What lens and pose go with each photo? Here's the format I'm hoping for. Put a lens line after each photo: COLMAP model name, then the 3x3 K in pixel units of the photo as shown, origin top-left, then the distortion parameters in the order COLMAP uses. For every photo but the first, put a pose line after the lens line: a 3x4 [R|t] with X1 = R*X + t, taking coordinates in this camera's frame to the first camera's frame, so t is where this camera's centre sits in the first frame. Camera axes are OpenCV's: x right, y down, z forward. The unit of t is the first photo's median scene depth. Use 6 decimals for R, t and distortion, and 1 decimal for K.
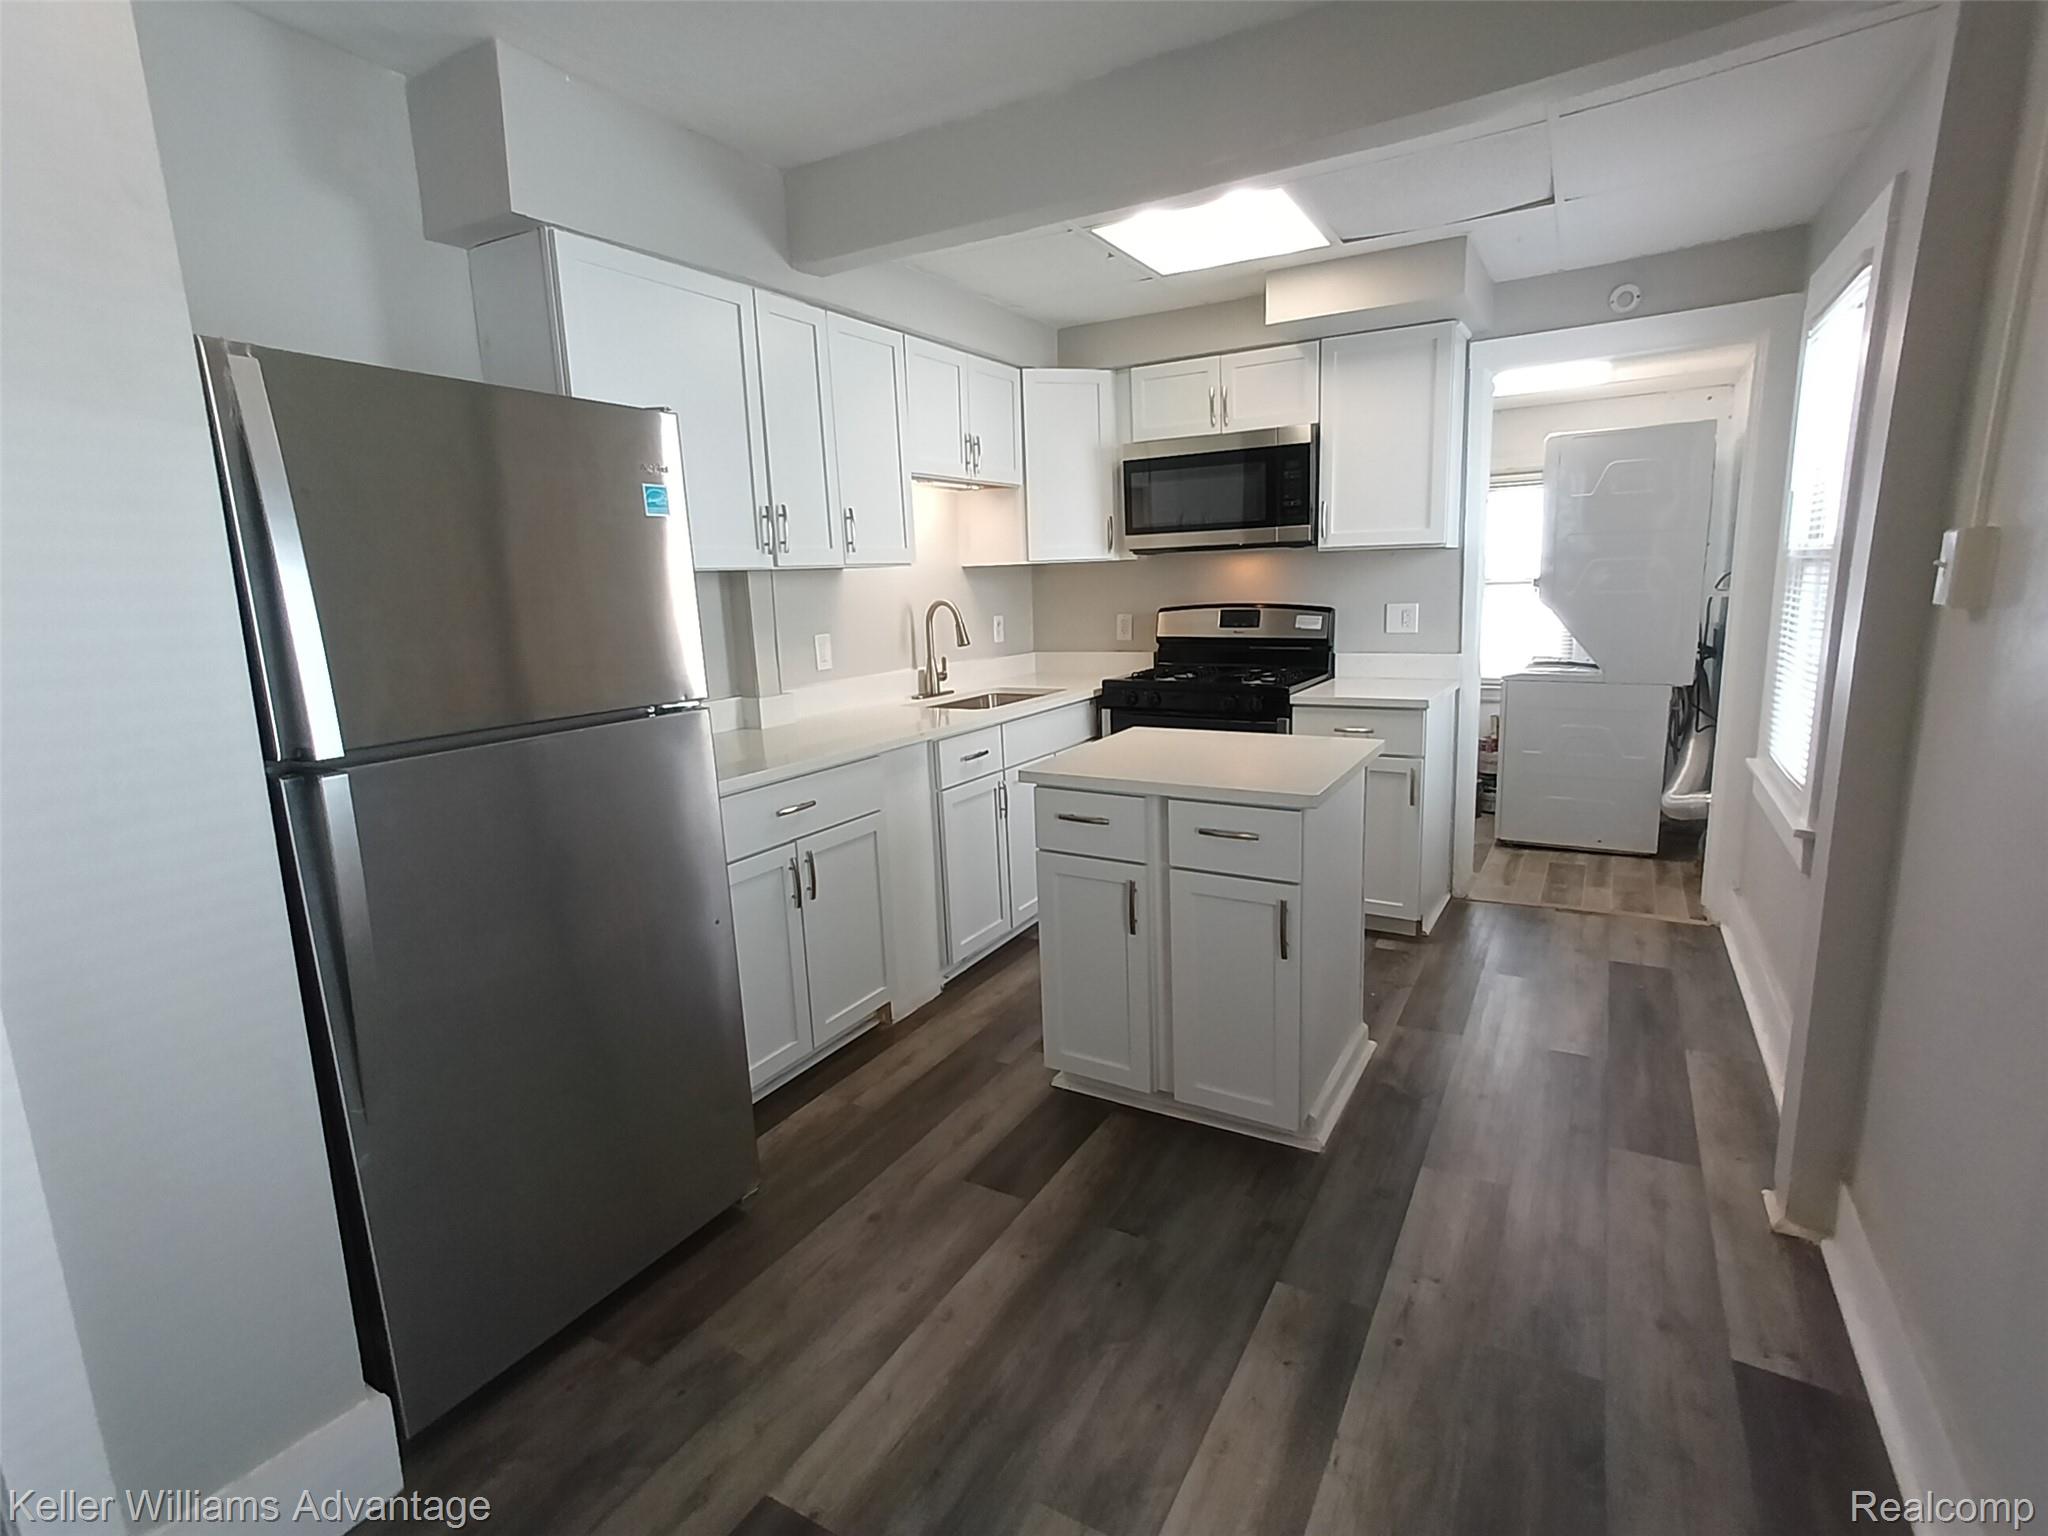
lens RADIAL K [[996.1, 0, 1024.0], [0, 996.1, 768.0], [0, 0, 1]] dist [0.000451, -0.000551]
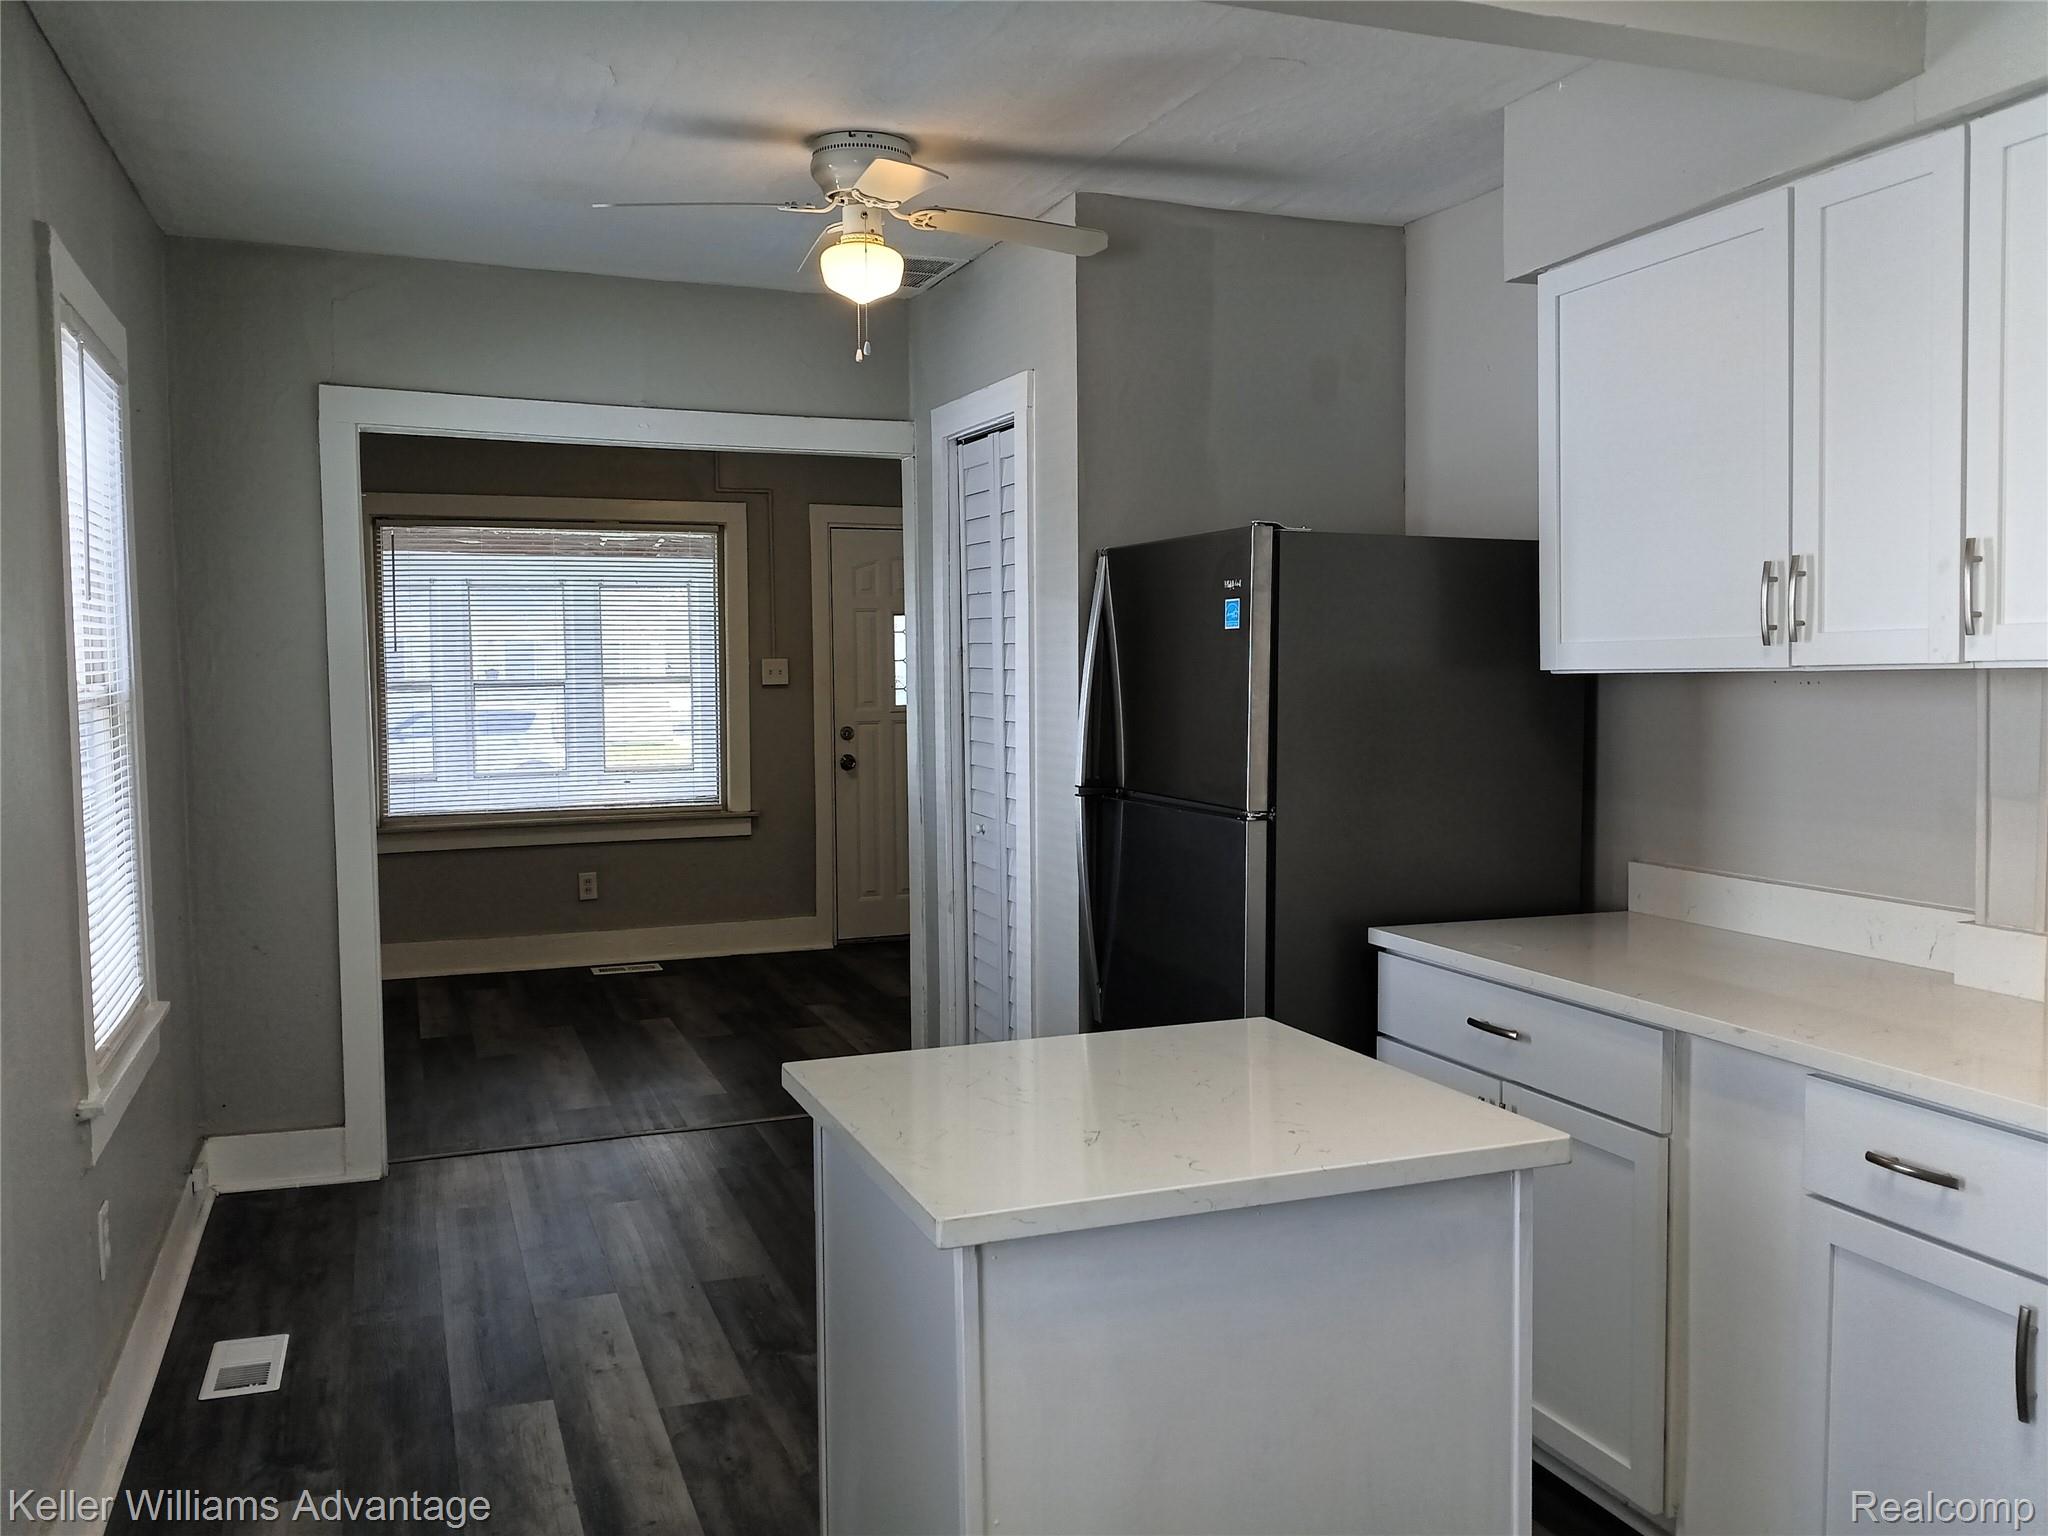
lens RADIAL K [[1723.4, 0, 1024.0], [0, 1723.4, 768.0], [0, 0, 1]] dist [0.117935, 0.001401]
pose [[-0.634908, 0.091176, -0.767189, 0.567718], [-0.110208, 0.972169, 0.206742, -0.224137], [0.764687, 0.215812, -0.607190, 0.954647]]
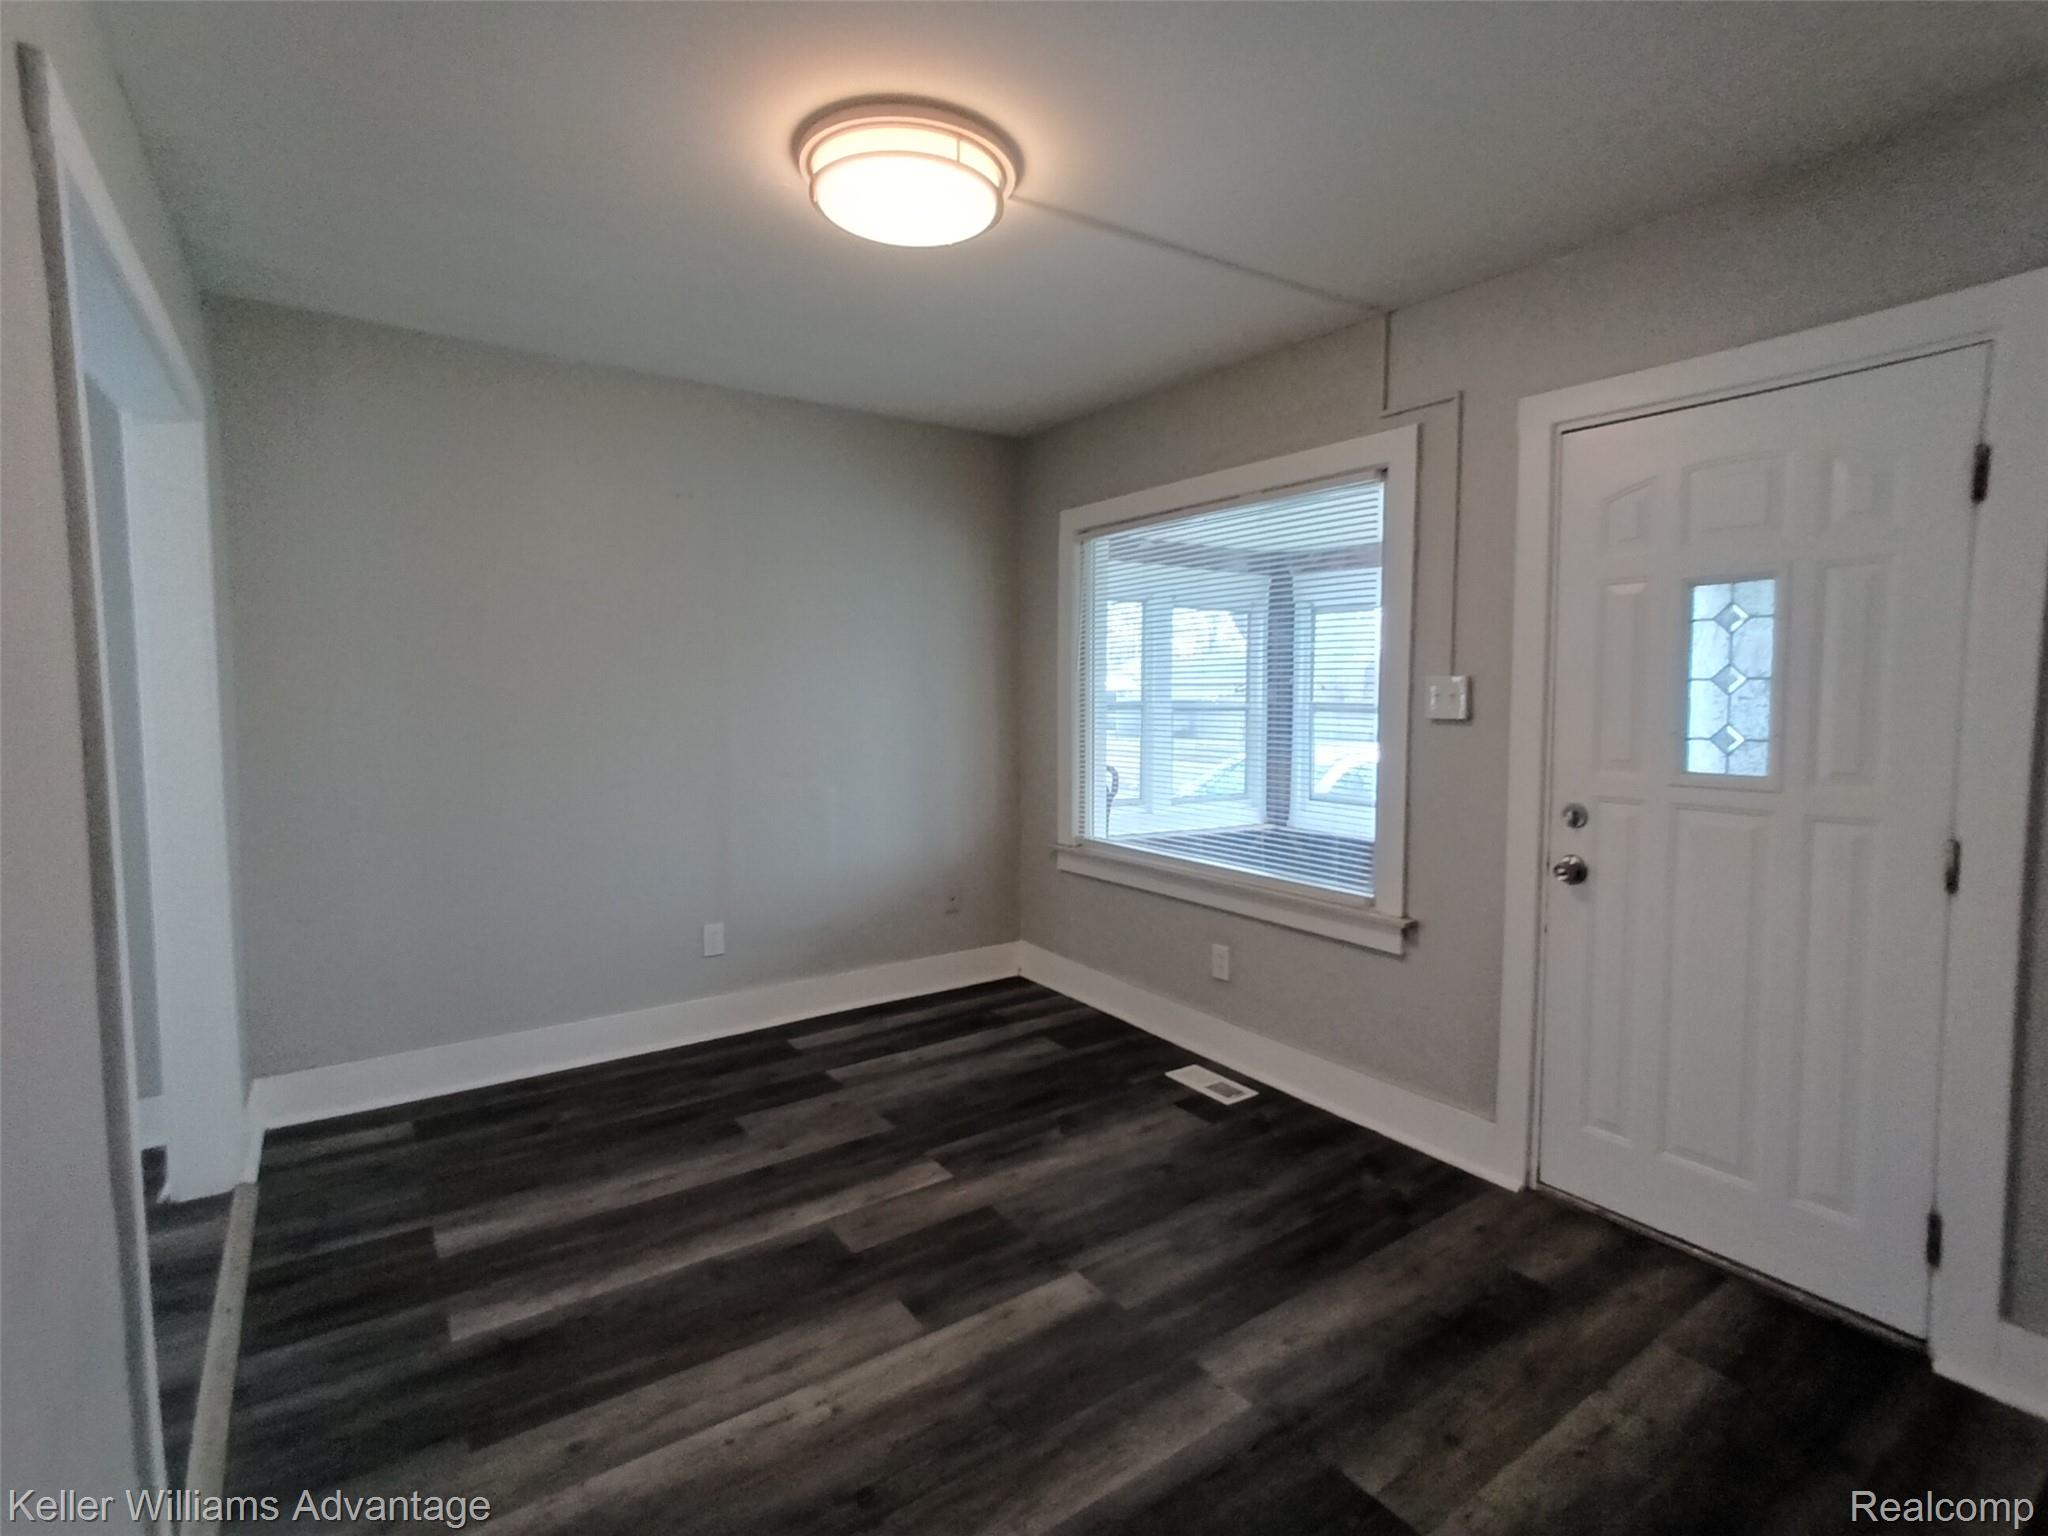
lens RADIAL K [[988.0, 0, 1019.2], [0, 988.0, 756.7], [0, 0, 1]] dist [-0.000525, -0.001590]
pose [[-0.907104, 0.001469, 0.420904, -0.877076], [0.104435, 0.969509, 0.221688, -0.021763], [-0.407745, 0.245051, -0.879599, 0.197110]]
